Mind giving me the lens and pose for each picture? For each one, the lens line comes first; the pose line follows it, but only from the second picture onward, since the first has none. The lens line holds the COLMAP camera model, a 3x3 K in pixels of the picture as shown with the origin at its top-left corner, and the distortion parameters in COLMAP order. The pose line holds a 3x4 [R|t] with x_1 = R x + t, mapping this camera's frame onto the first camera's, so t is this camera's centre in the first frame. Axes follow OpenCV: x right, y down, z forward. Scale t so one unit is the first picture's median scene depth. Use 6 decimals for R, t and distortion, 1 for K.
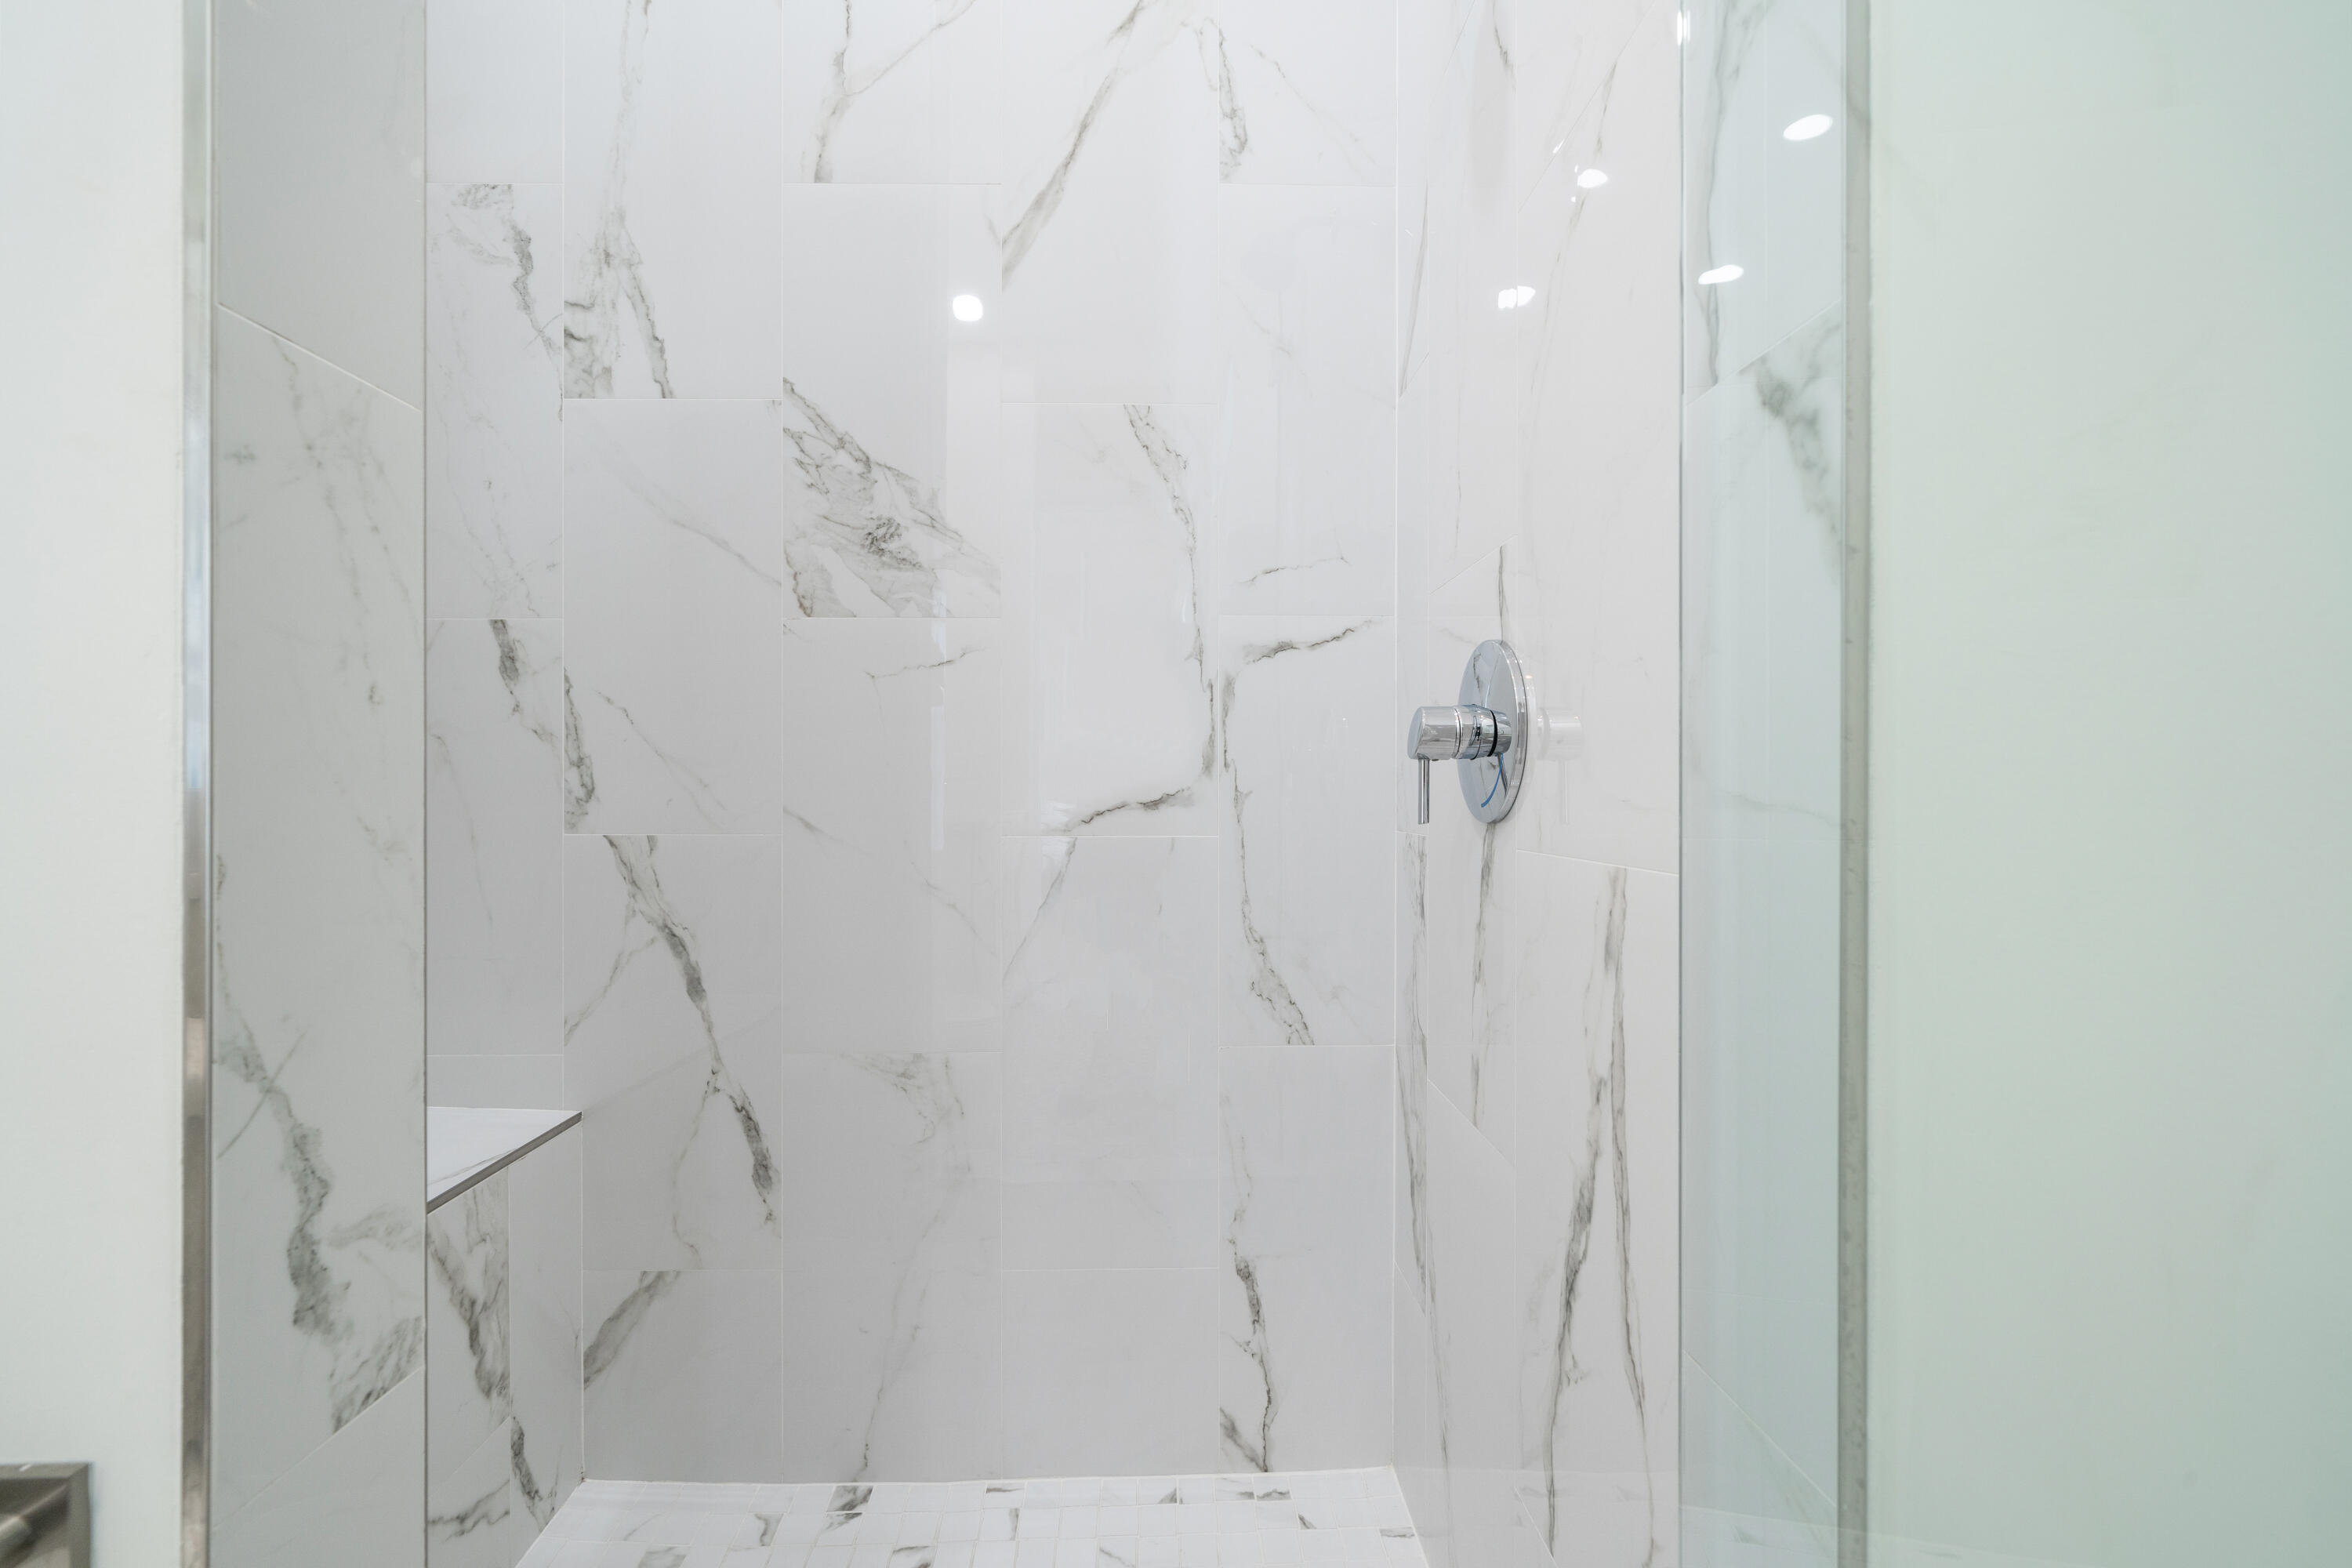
lens RADIAL K [[1006.7, 0, 1161.7], [0, 1006.7, 781.9], [0, 0, 1]] dist [0.000133, 0.000012]
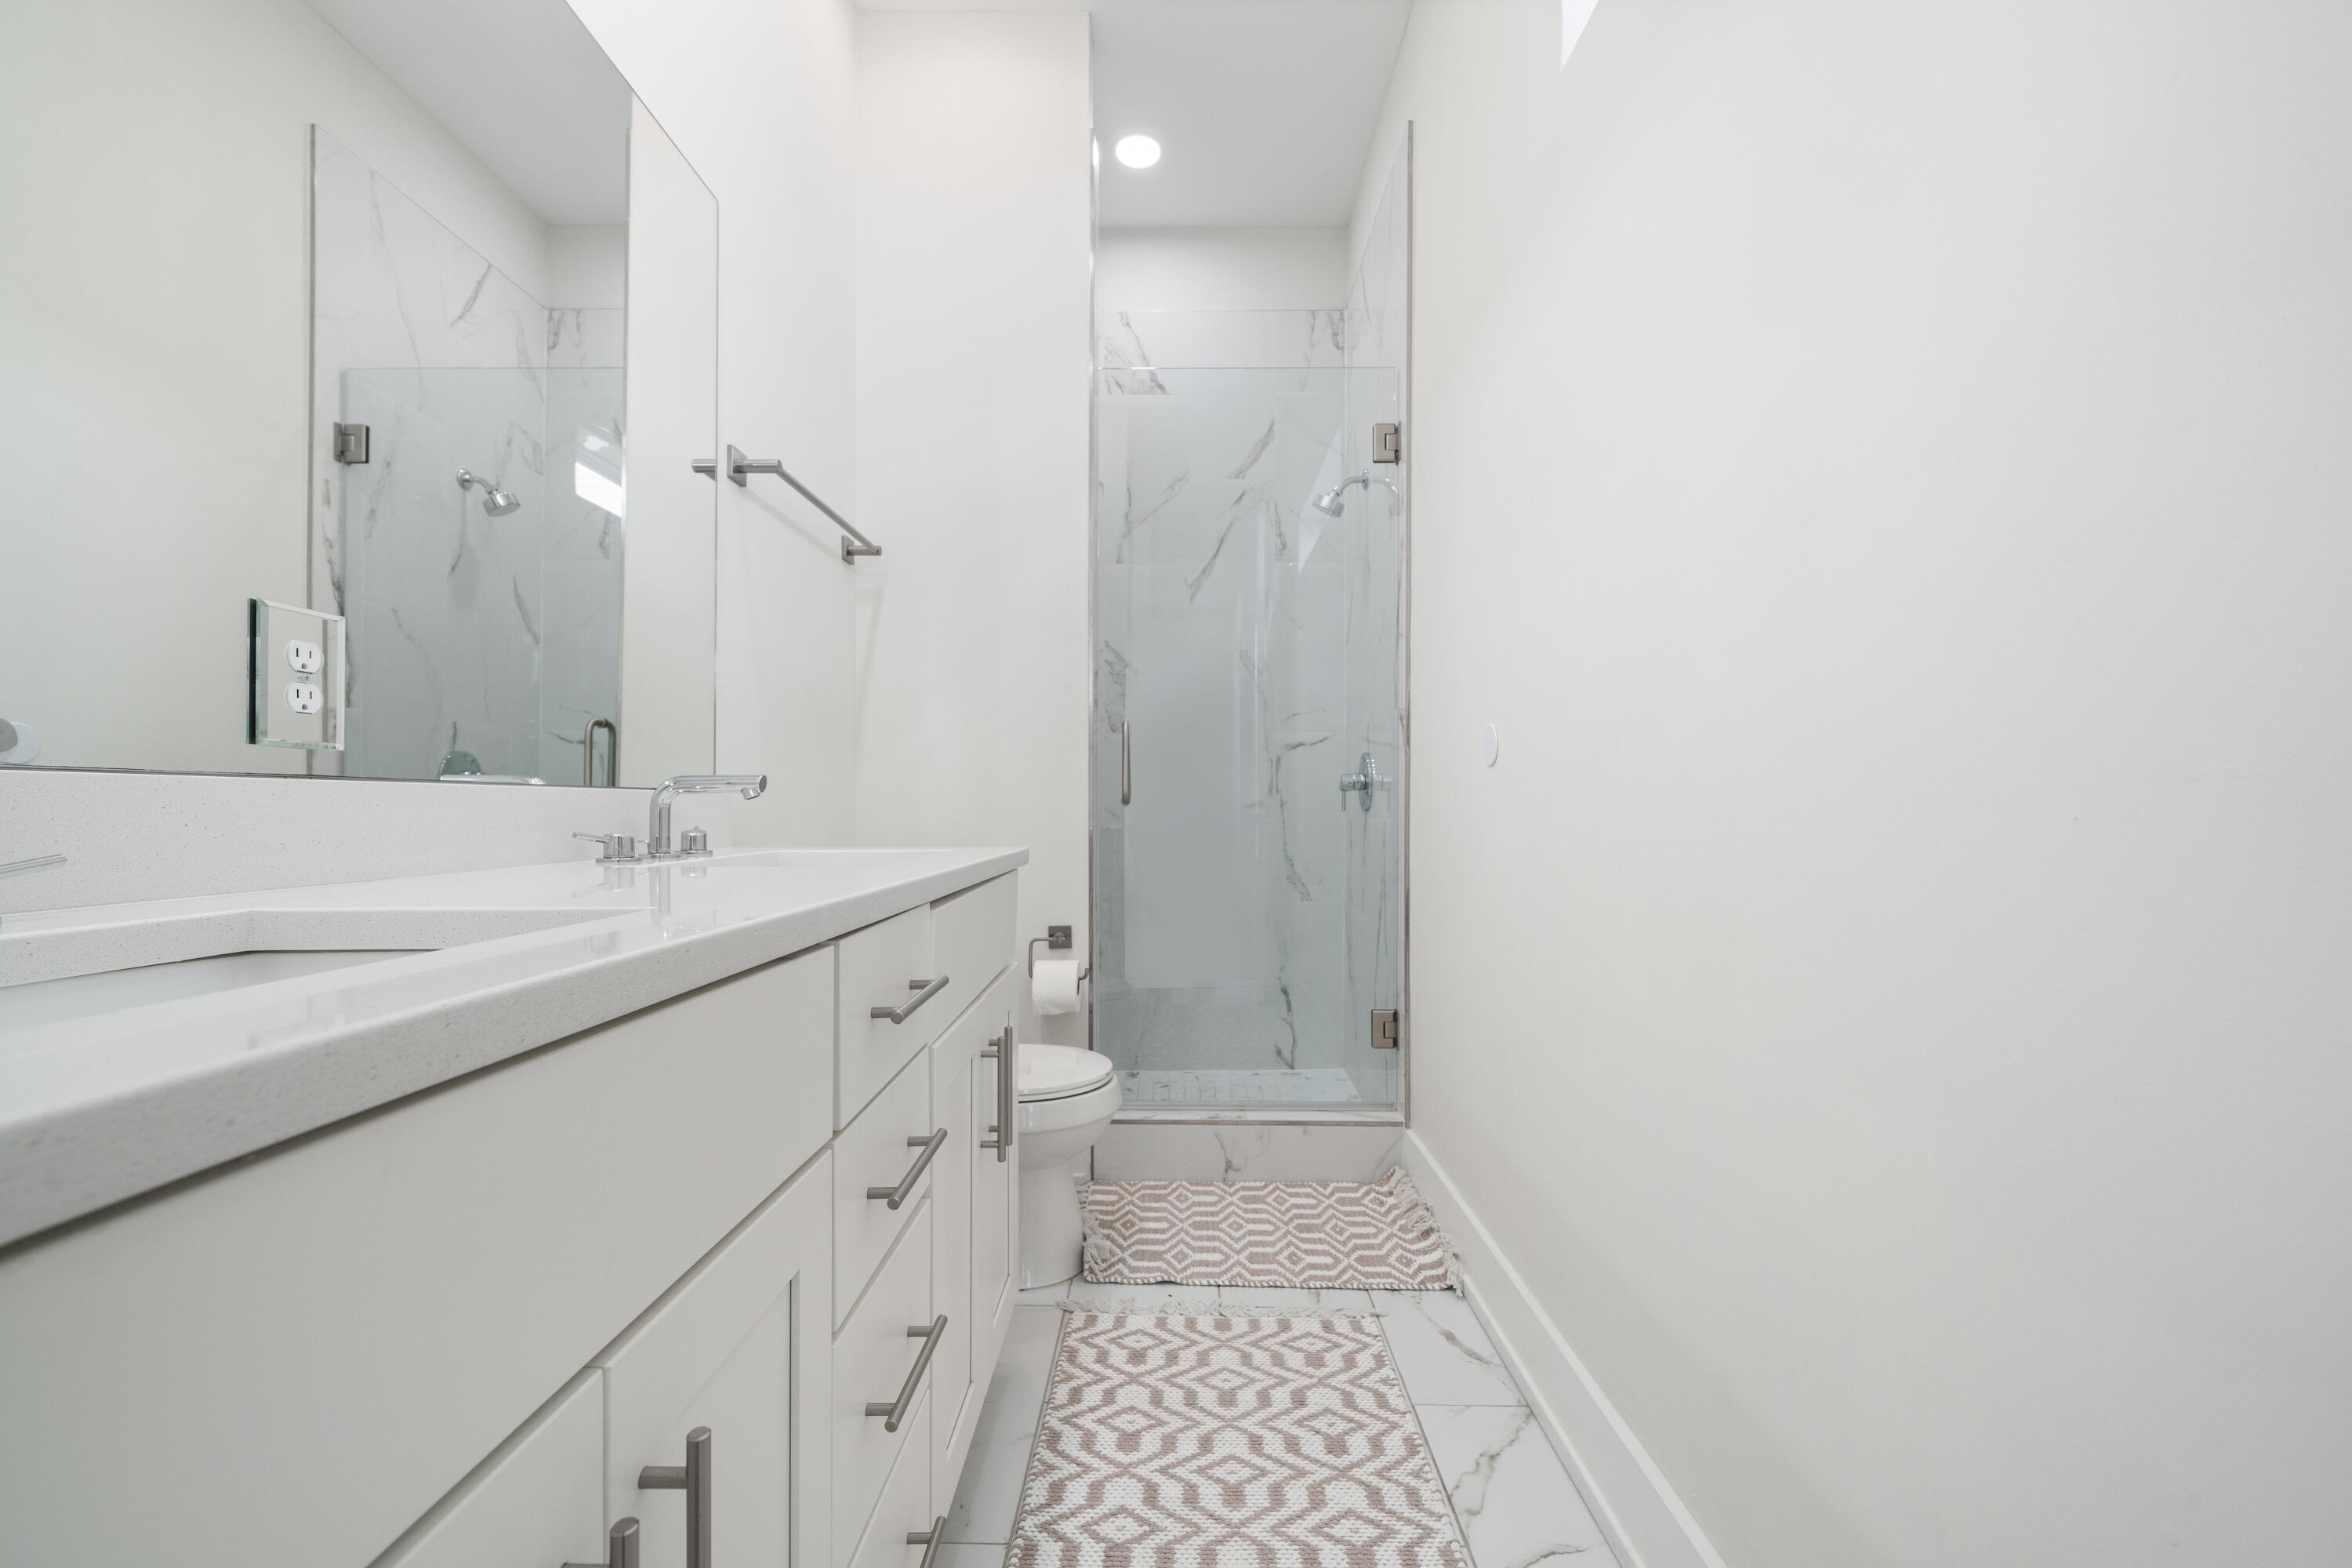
lens RADIAL K [[953.4, 0, 1176.1], [0, 953.4, 792.2], [0, 0, 1]] dist [-0.000351, -0.000064]
pose [[0.999494, 0.001237, -0.031769, -0.115534], [-0.001331, 0.999995, -0.002913, -0.006879], [0.031765, 0.002954, 0.999491, -1.418251]]
